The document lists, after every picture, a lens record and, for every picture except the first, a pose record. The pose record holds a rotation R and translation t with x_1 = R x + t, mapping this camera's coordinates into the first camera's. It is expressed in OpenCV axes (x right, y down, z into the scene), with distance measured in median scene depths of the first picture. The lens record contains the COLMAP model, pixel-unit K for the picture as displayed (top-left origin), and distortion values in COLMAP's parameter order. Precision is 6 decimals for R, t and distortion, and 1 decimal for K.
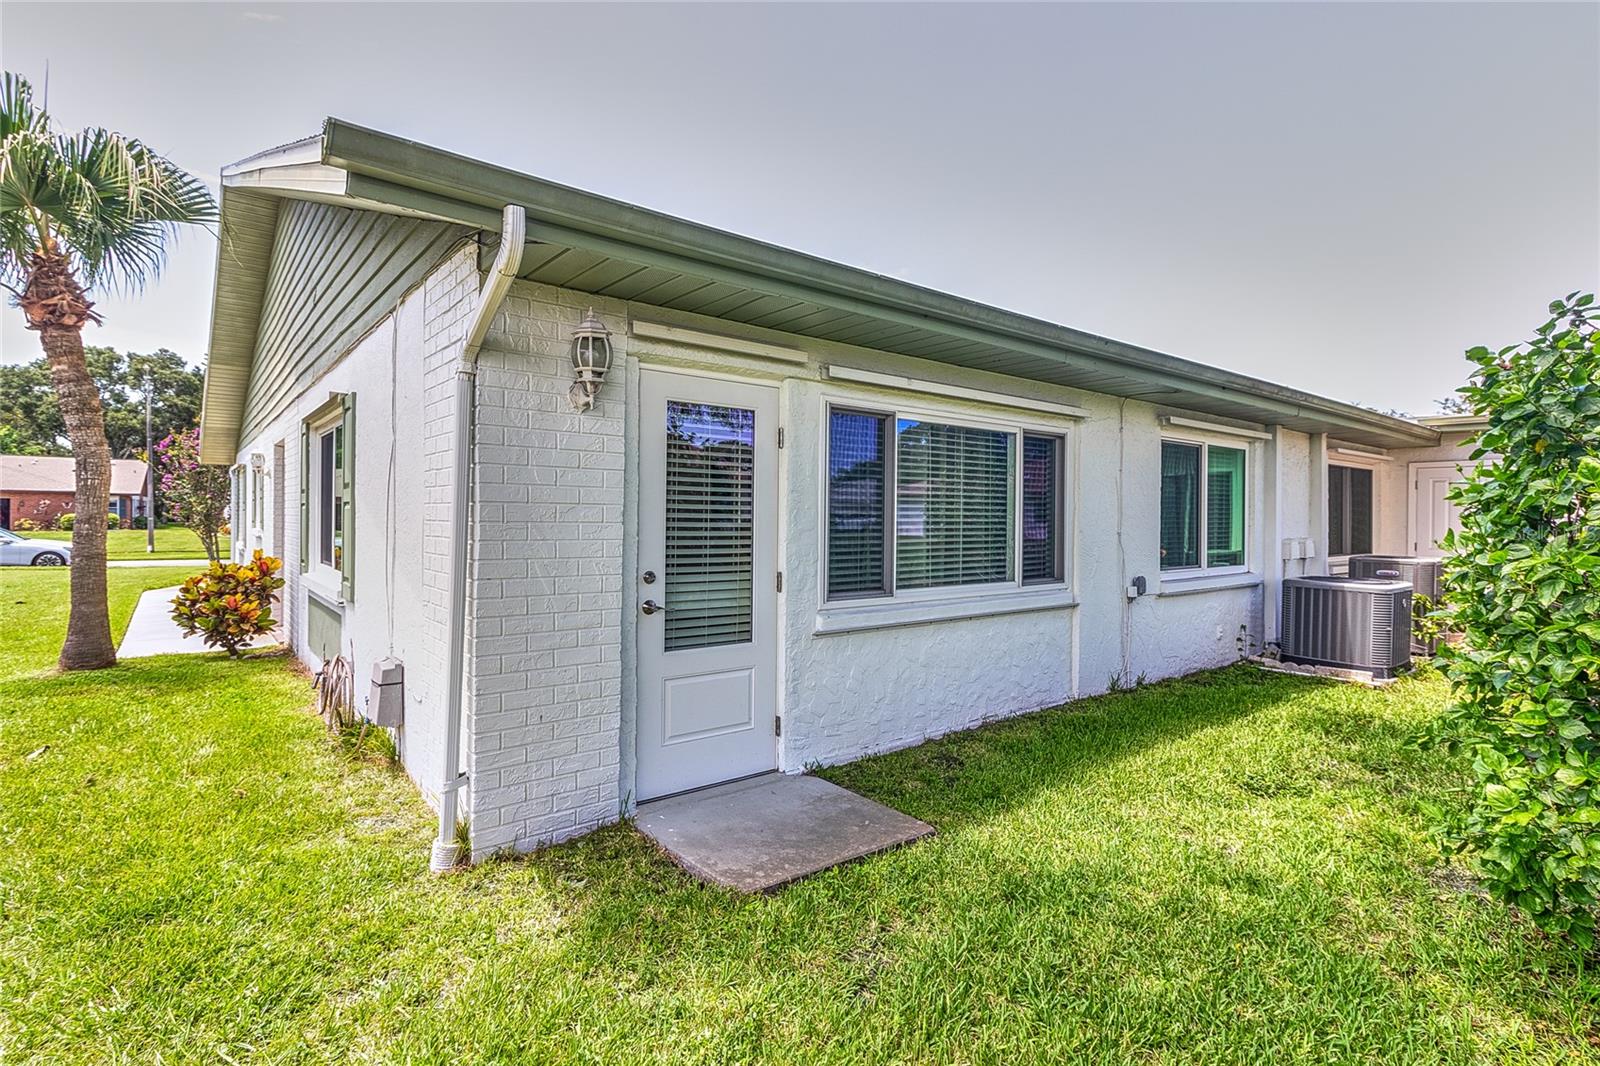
lens RADIAL K [[781.0, 0, 800.6], [0, 781.0, 521.7], [0, 0, 1]] dist [0.001098, 0.000325]
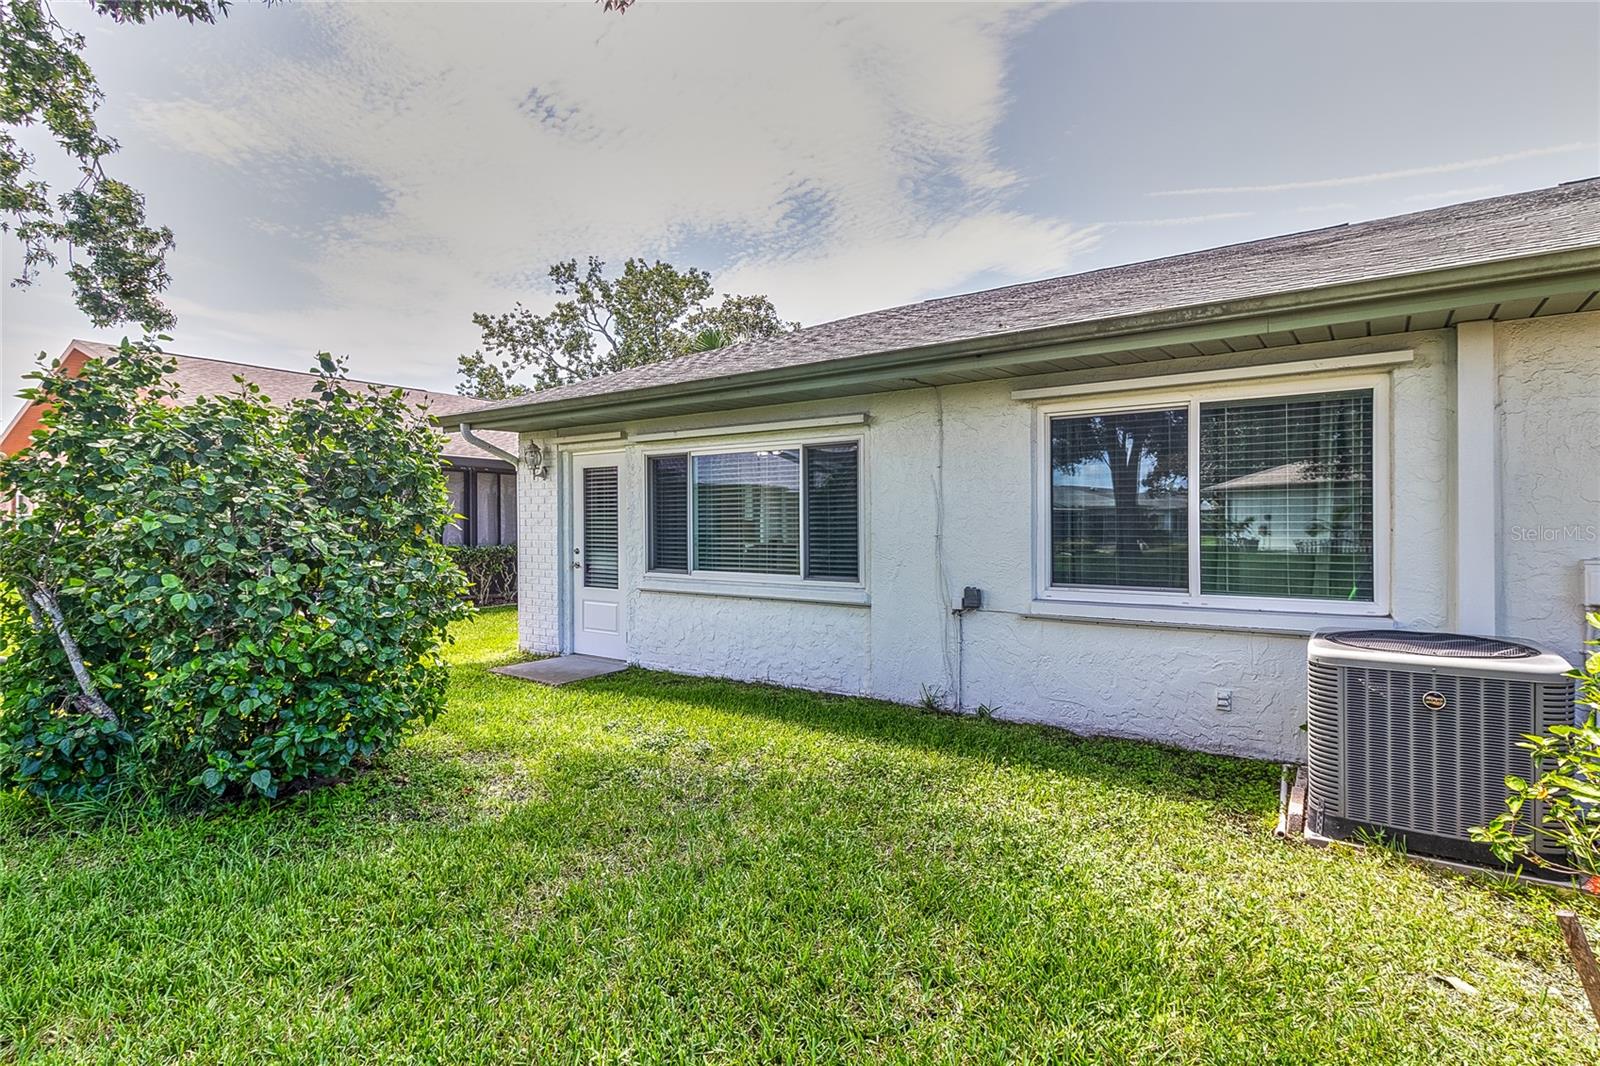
lens RADIAL K [[781.0, 0, 800.6], [0, 781.0, 521.7], [0, 0, 1]] dist [0.001098, 0.000325]
pose [[0.286925, -0.009320, -0.957908, 1.612893], [0.000675, 0.999954, -0.009527, 0.008222], [0.957953, 0.002087, 0.286918, 0.761727]]
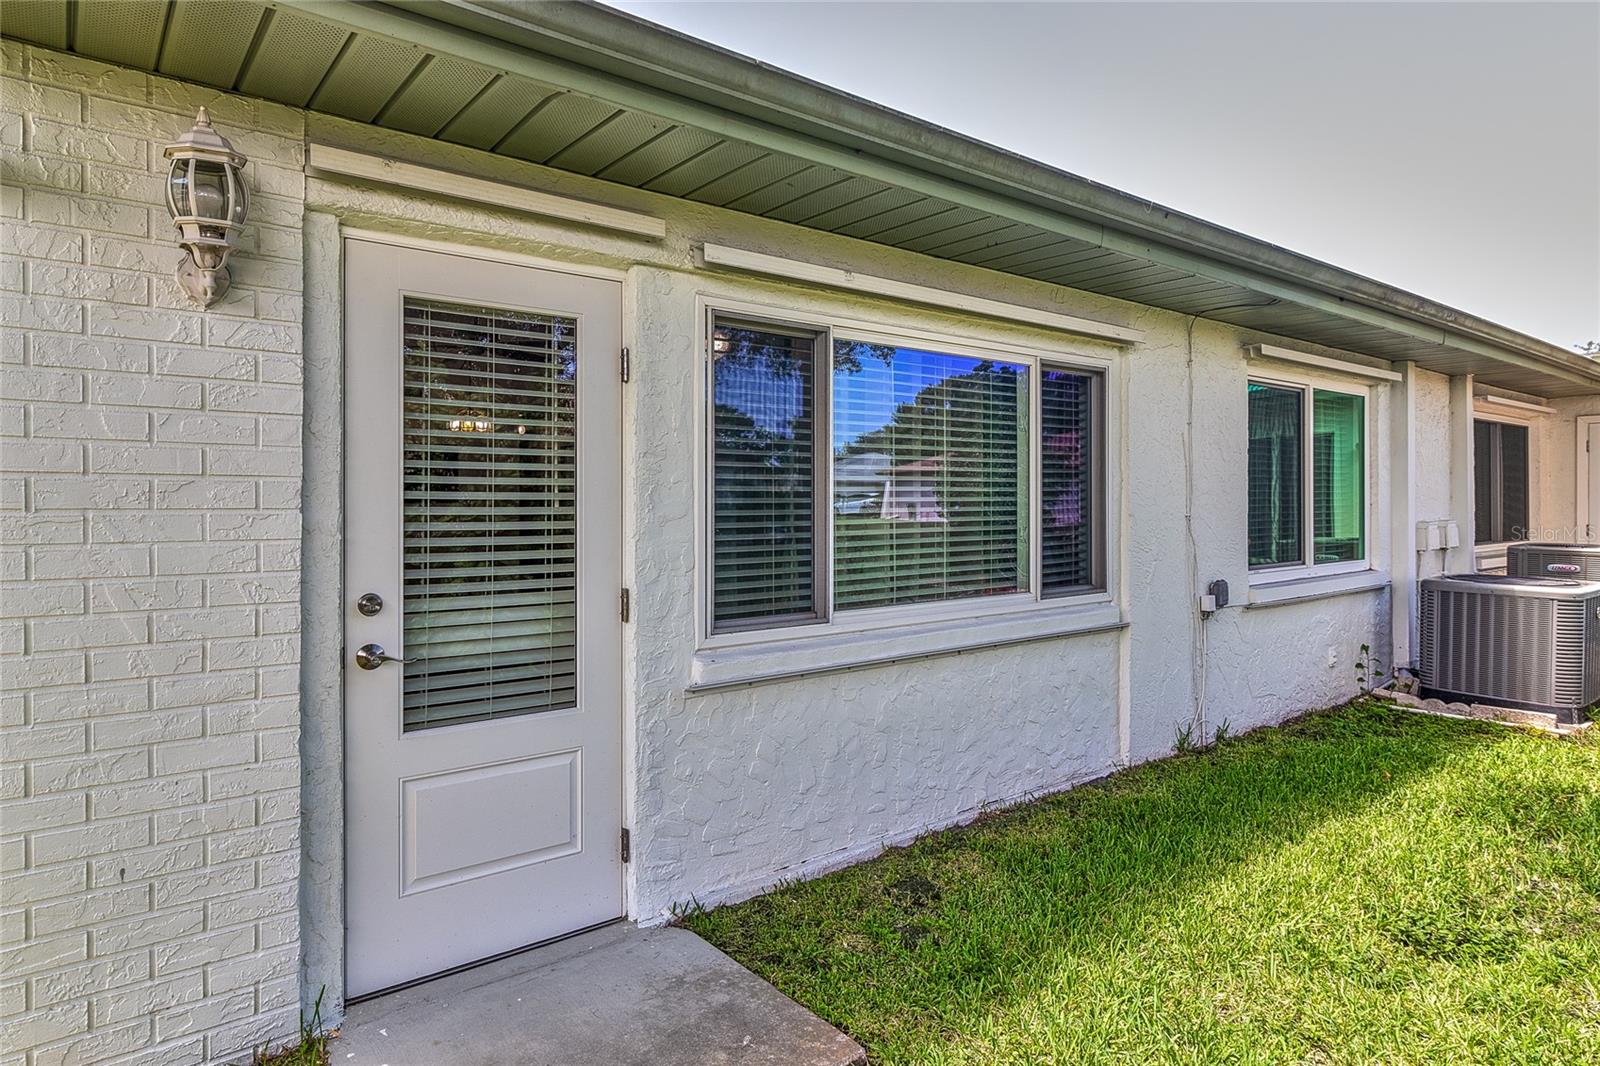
lens RADIAL K [[943.2, 0, 798.2], [0, 943.2, 505.1], [0, 0, 1]] dist [-0.002390, -0.001398]
pose [[0.999948, -0.010152, -0.001100, 0.094874], [0.010153, 0.999948, 0.000318, 0.001351], [0.001097, -0.000329, 0.999999, 0.243716]]
